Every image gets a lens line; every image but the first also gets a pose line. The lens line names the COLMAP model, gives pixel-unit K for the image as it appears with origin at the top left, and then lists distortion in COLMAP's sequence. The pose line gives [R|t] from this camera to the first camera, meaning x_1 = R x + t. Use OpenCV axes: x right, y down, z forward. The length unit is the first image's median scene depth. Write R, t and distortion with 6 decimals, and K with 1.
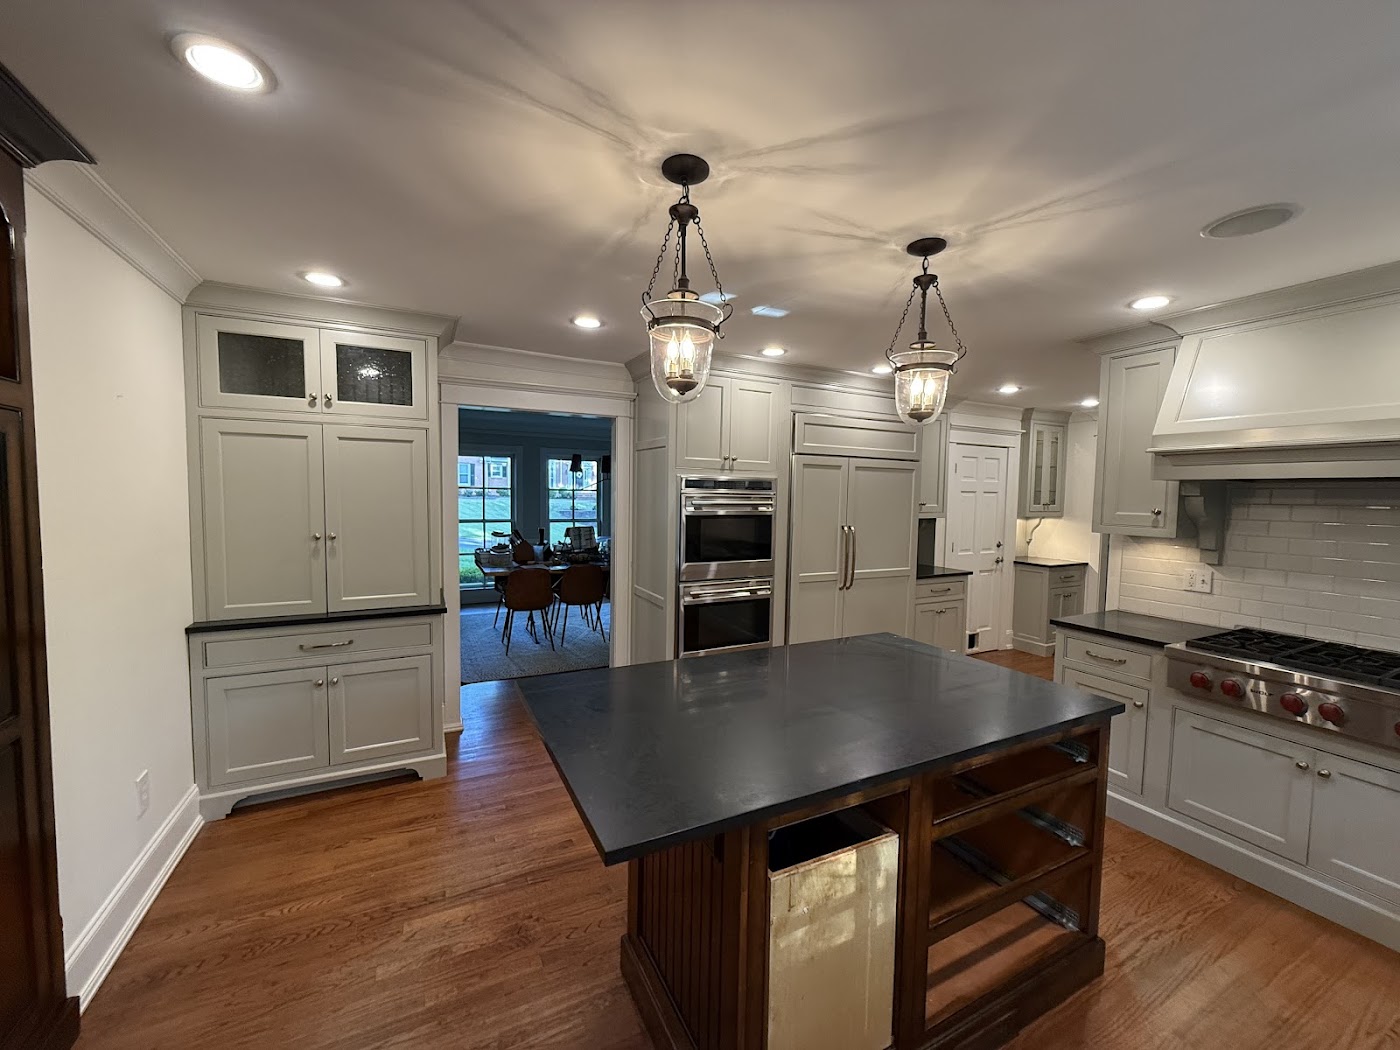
lens RADIAL K [[554.5, 0, 698.8], [0, 554.5, 526.1], [0, 0, 1]] dist [0.001507, 0.000167]
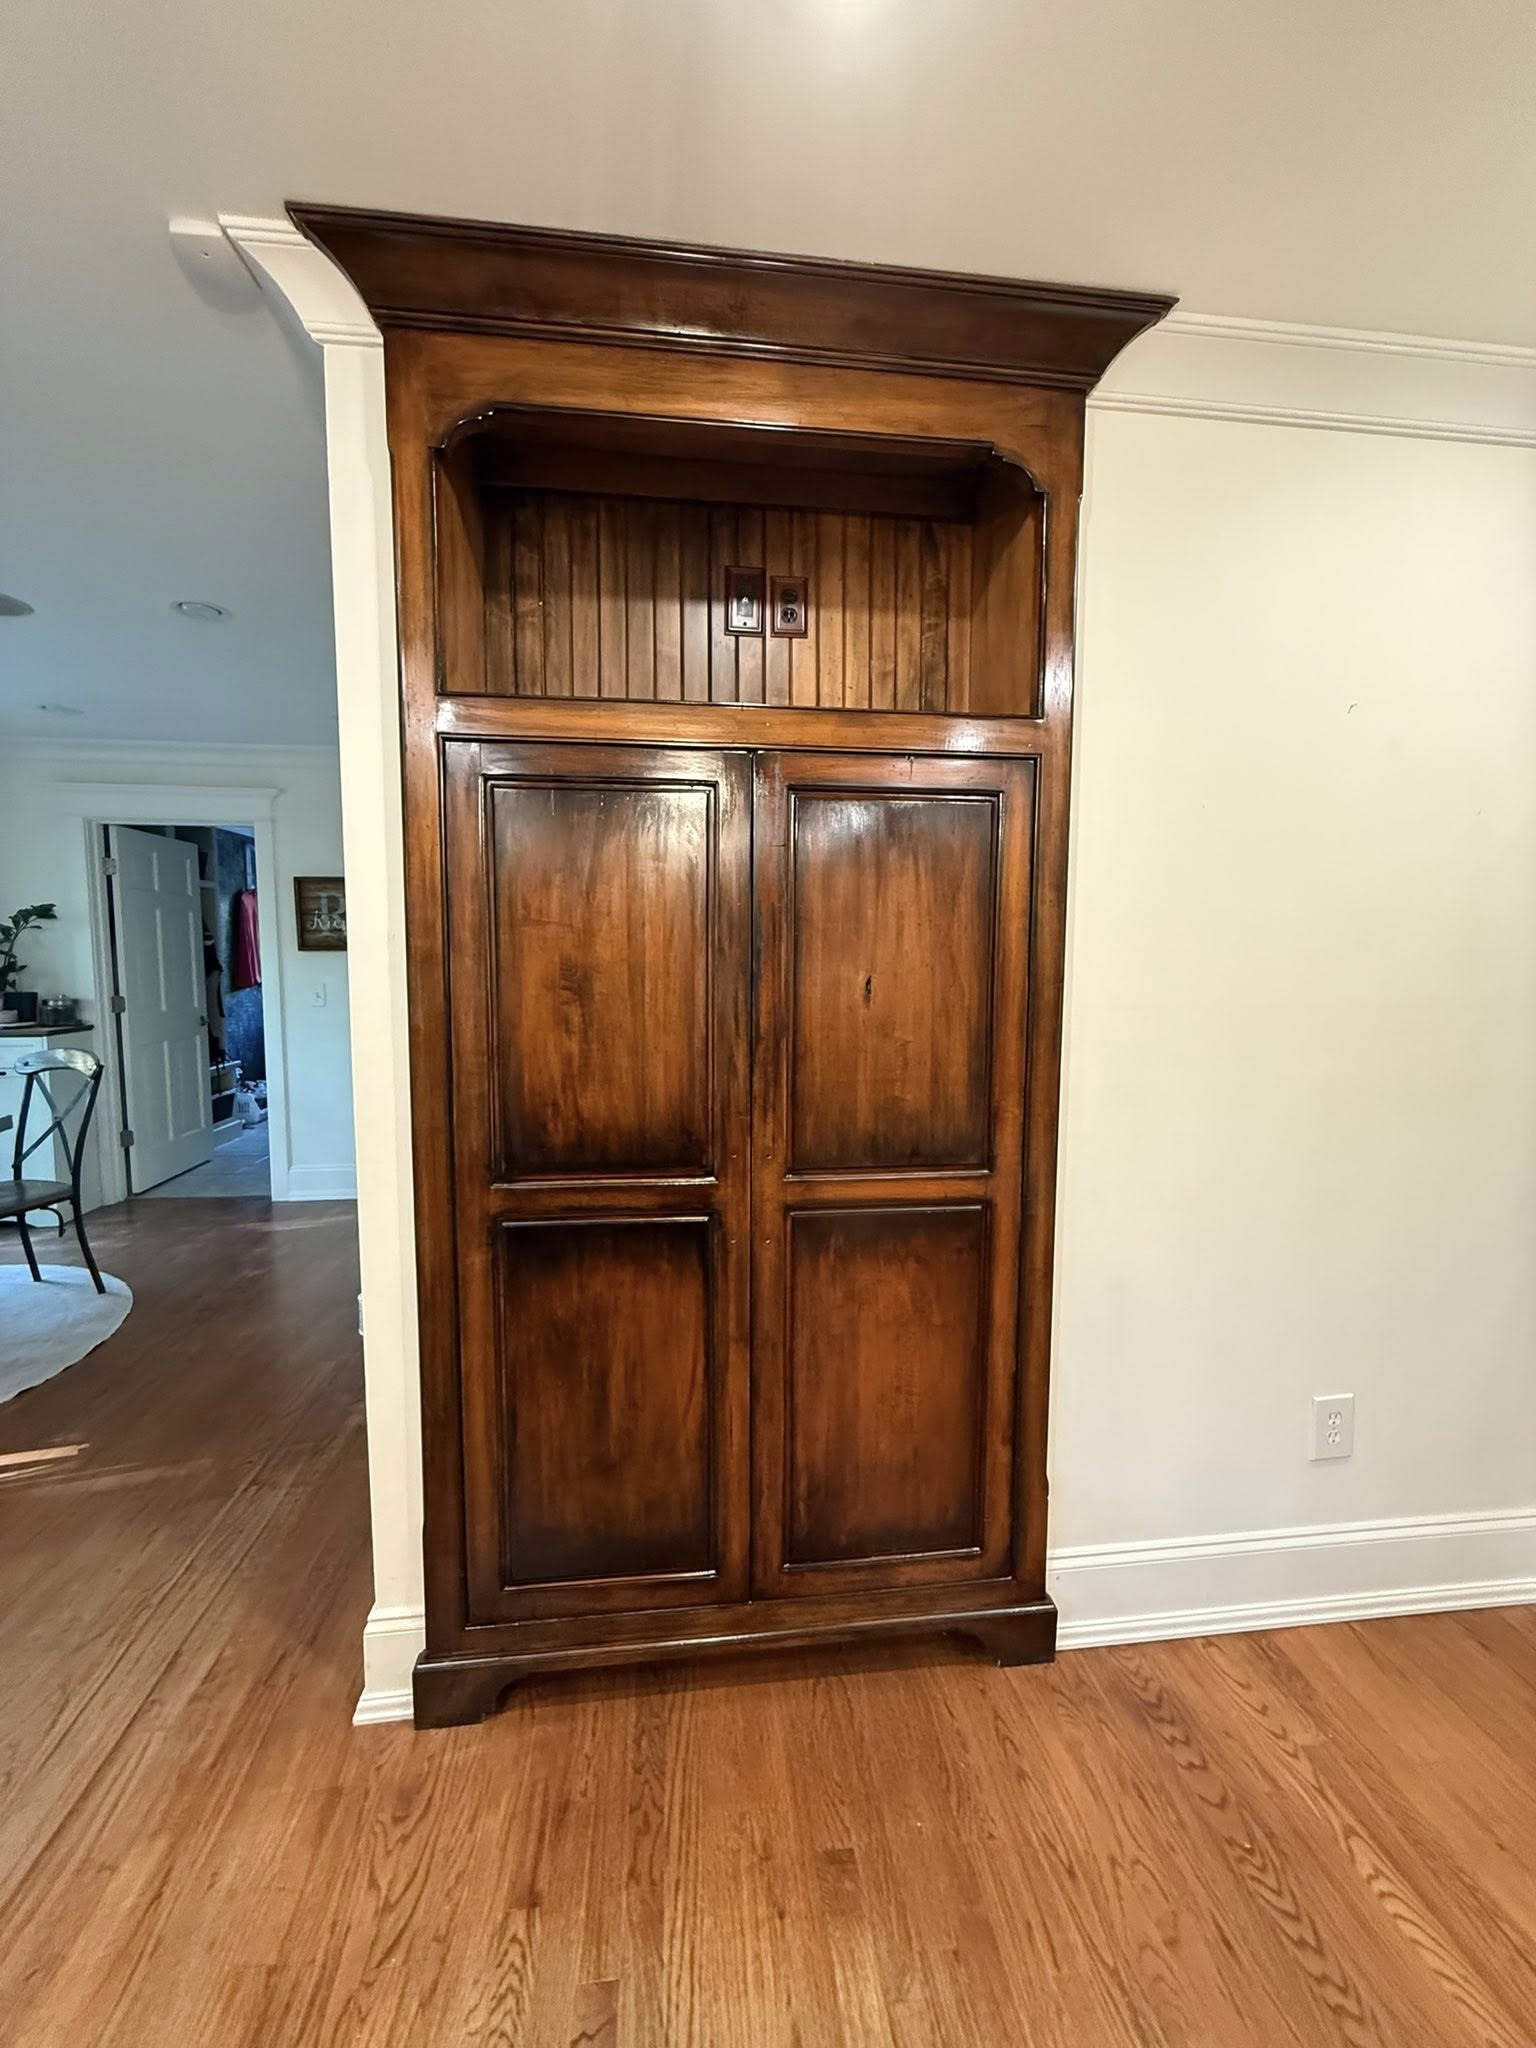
lens RADIAL K [[811.2, 0, 764.8], [0, 811.2, 1013.6], [0, 0, 1]] dist [0.001507, 0.000167]
pose [[-0.342630, 0.058367, -0.937656, -0.066936], [-0.064655, 0.994237, 0.085514, 0.033413], [0.937243, 0.089923, -0.336881, 0.755684]]
